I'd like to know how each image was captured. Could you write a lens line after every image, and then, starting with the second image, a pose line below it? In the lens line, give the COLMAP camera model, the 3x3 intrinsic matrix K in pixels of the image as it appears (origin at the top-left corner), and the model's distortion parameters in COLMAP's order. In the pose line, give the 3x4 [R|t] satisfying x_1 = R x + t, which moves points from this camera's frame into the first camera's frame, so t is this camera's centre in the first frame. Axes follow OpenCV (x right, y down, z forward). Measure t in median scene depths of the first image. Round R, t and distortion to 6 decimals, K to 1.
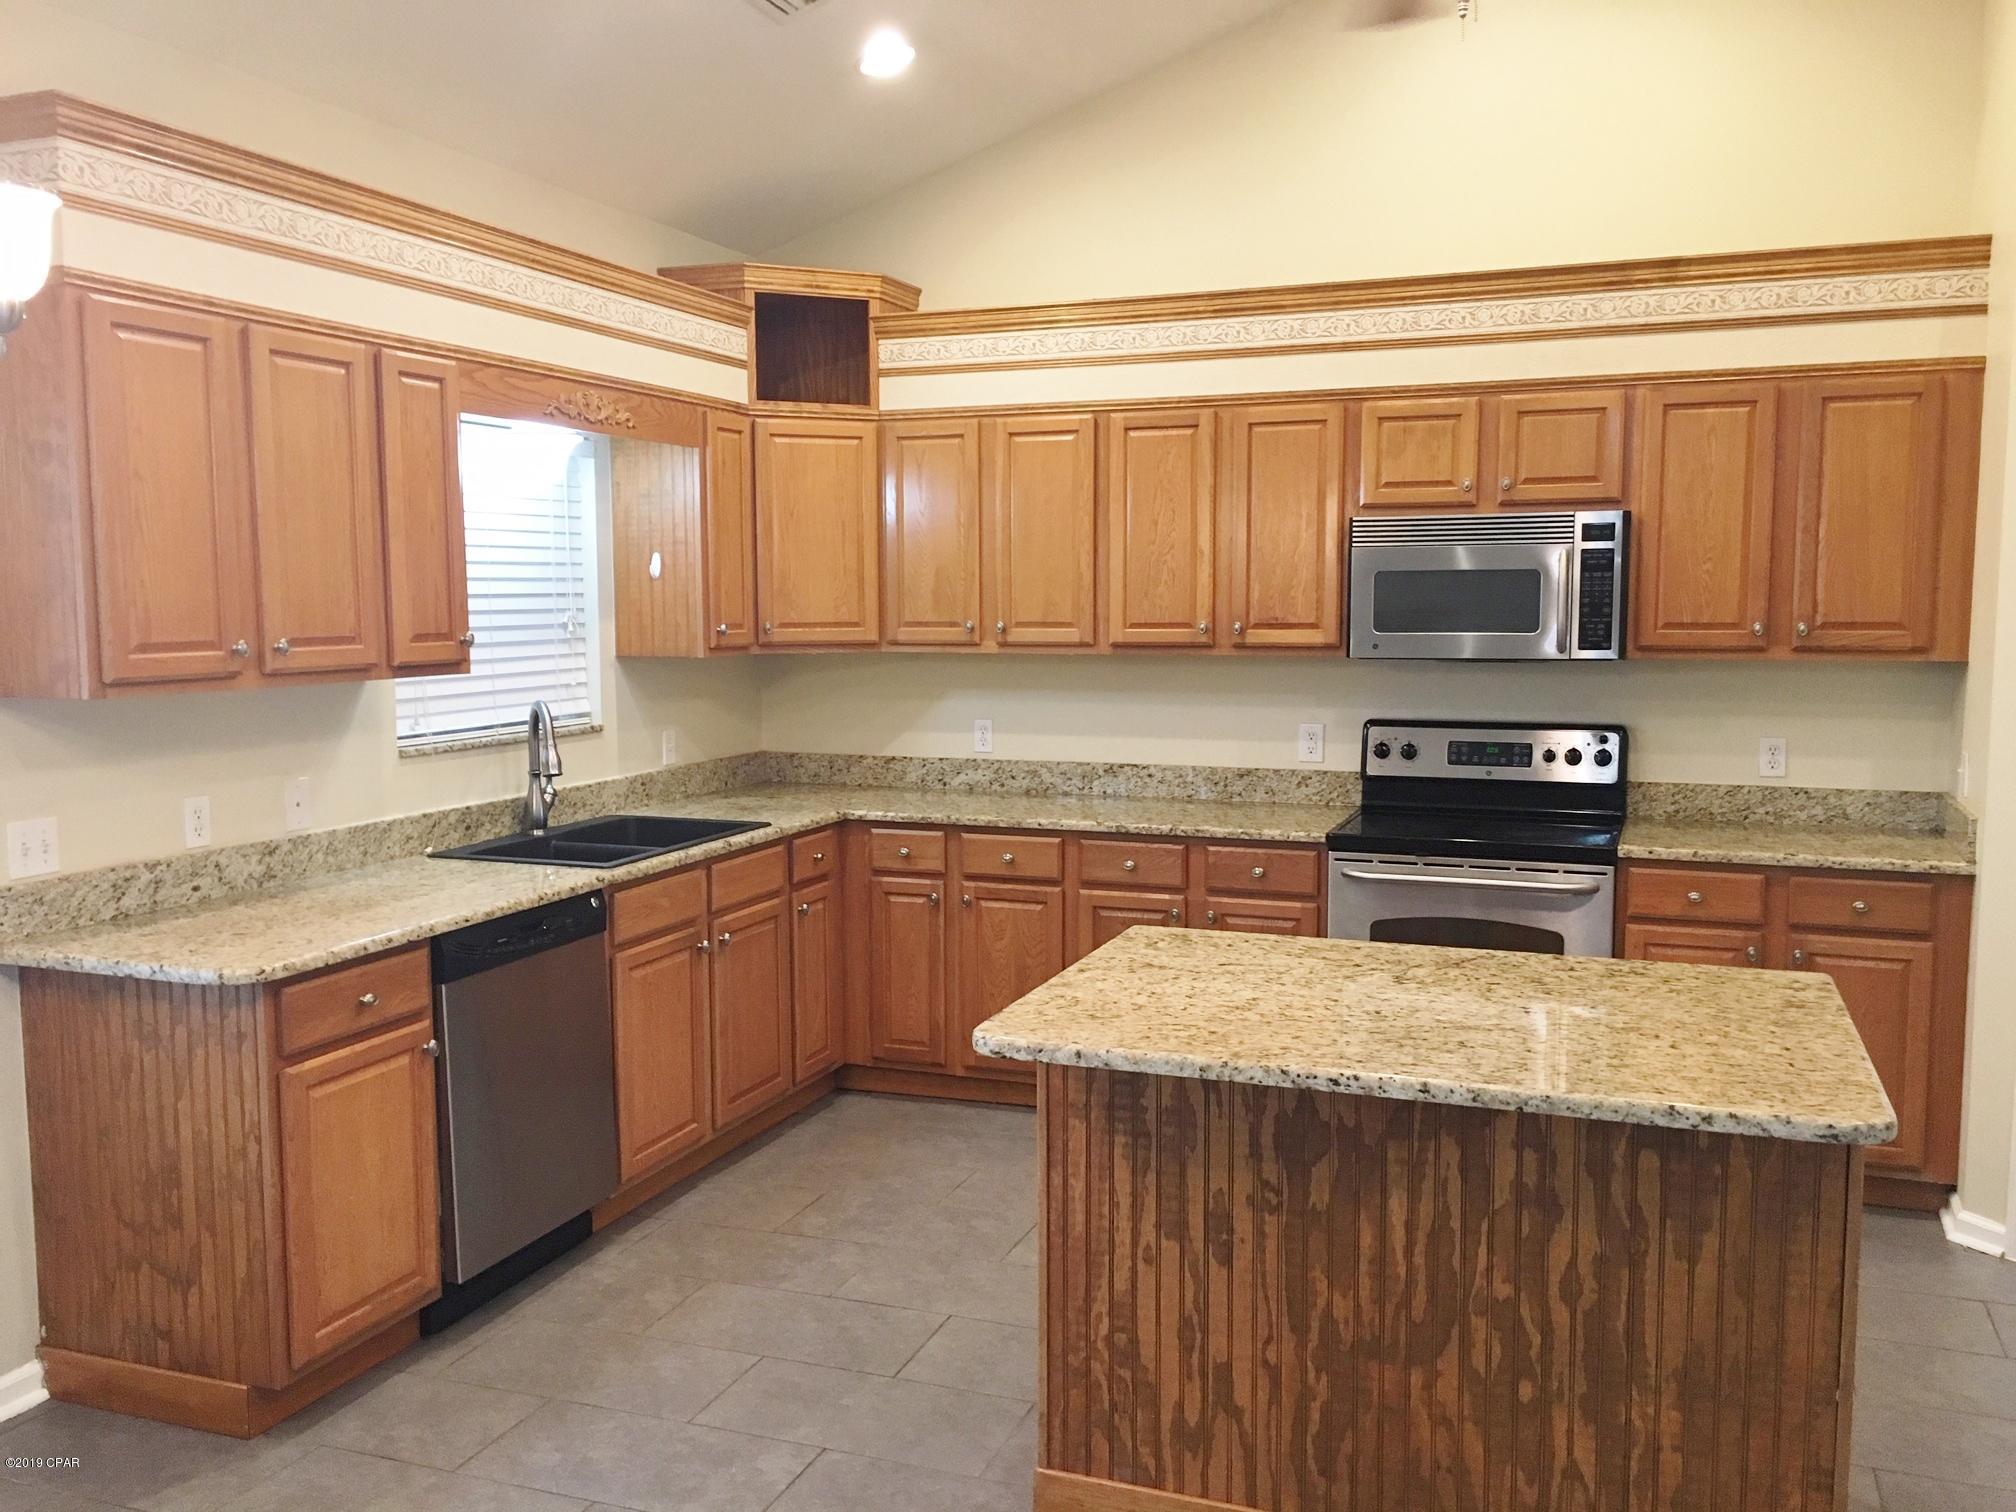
lens RADIAL K [[1701.8, 0, 1003.1], [0, 1701.8, 757.4], [0, 0, 1]] dist [0.071764, -0.099178]
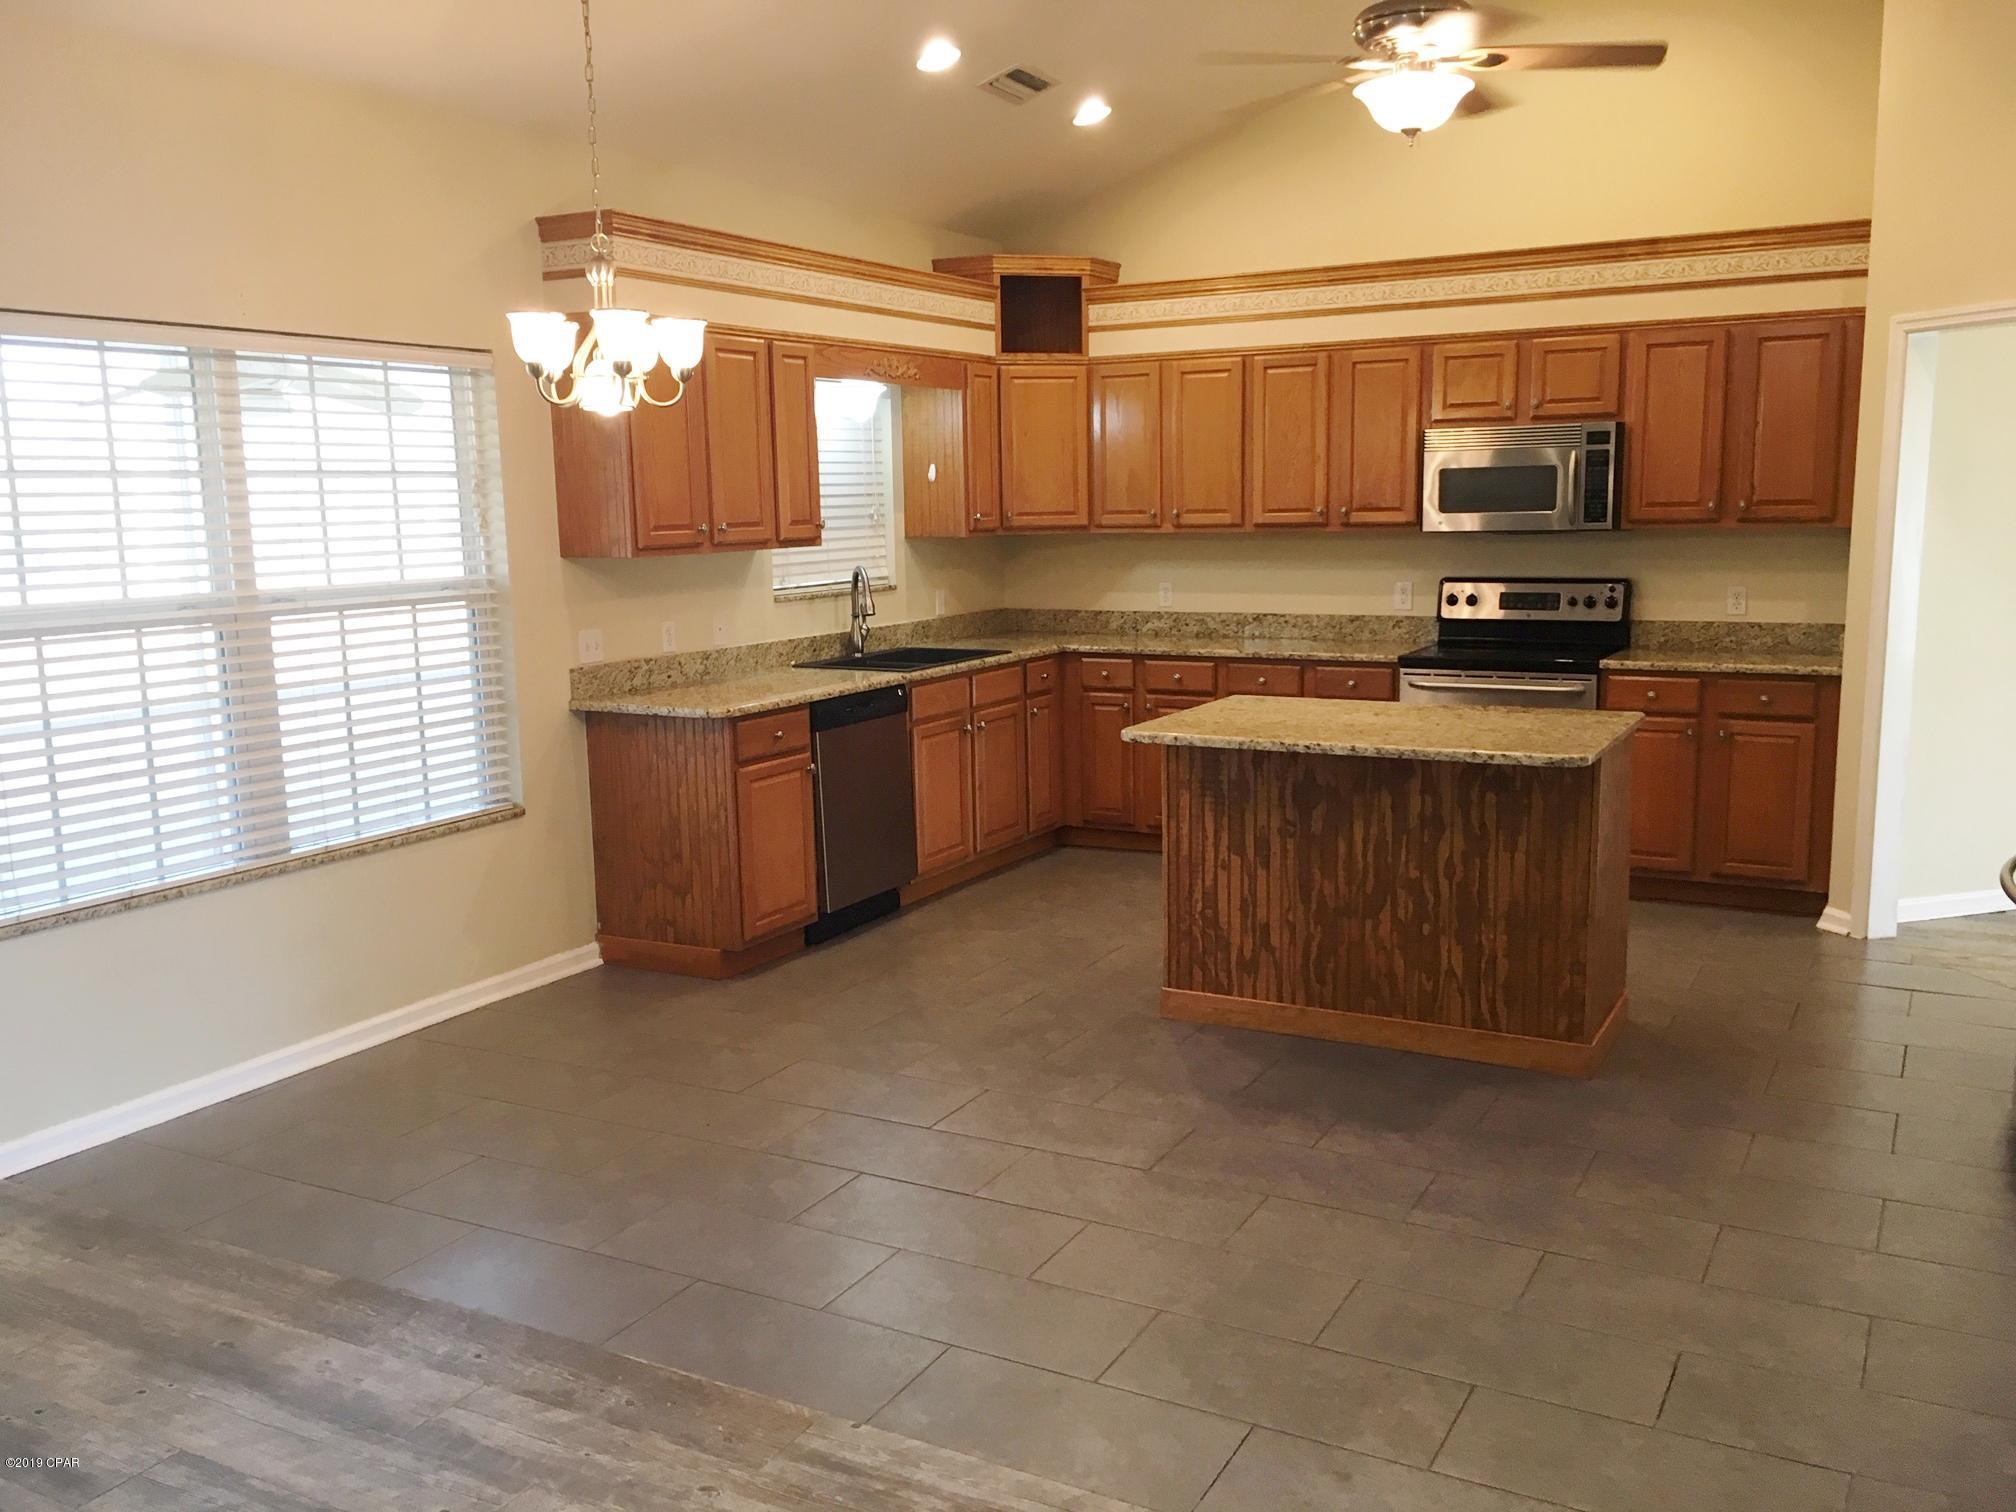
lens RADIAL K [[1701.8, 0, 1021.5], [0, 1701.8, 765.3], [0, 0, 1]] dist [0.071764, -0.099178]
pose [[0.991691, 0.006753, -0.128465, 0.102972], [0.001498, 0.997947, 0.064021, 0.074347], [0.128633, -0.063681, 0.989645, -0.768141]]
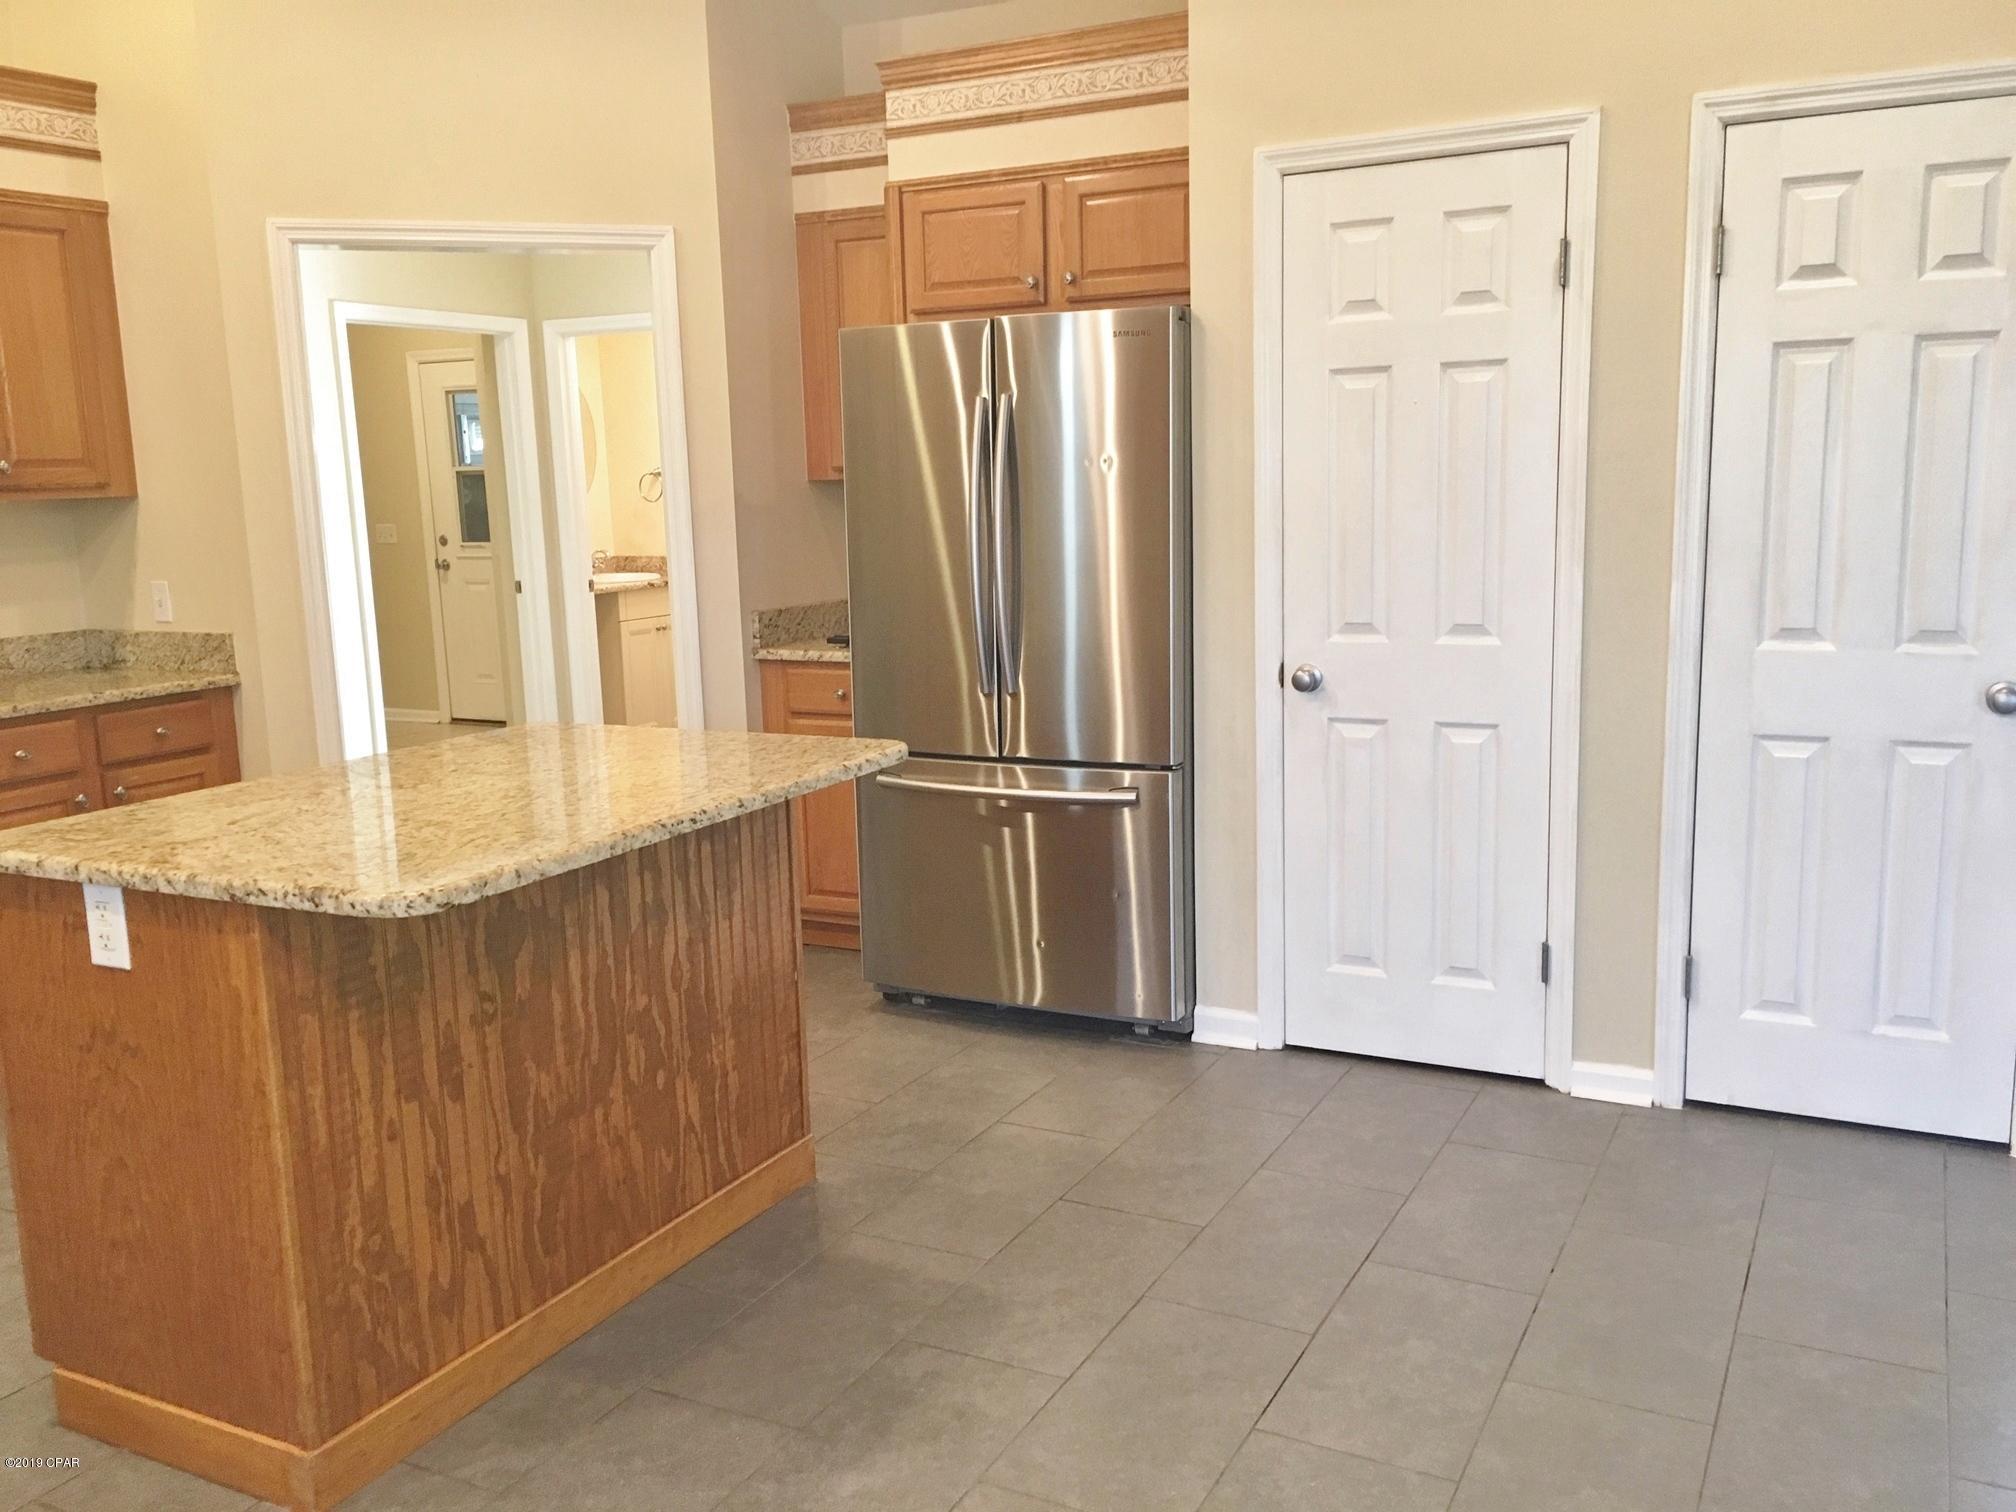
lens RADIAL K [[1701.8, 0, 1012.4], [0, 1701.8, 759.7], [0, 0, 1]] dist [0.071764, -0.099178]
pose [[0.111209, -0.169946, 0.979158, -0.707902], [0.122214, 0.980130, 0.156234, 0.005699], [-0.986254, 0.102292, 0.129770, 0.551791]]
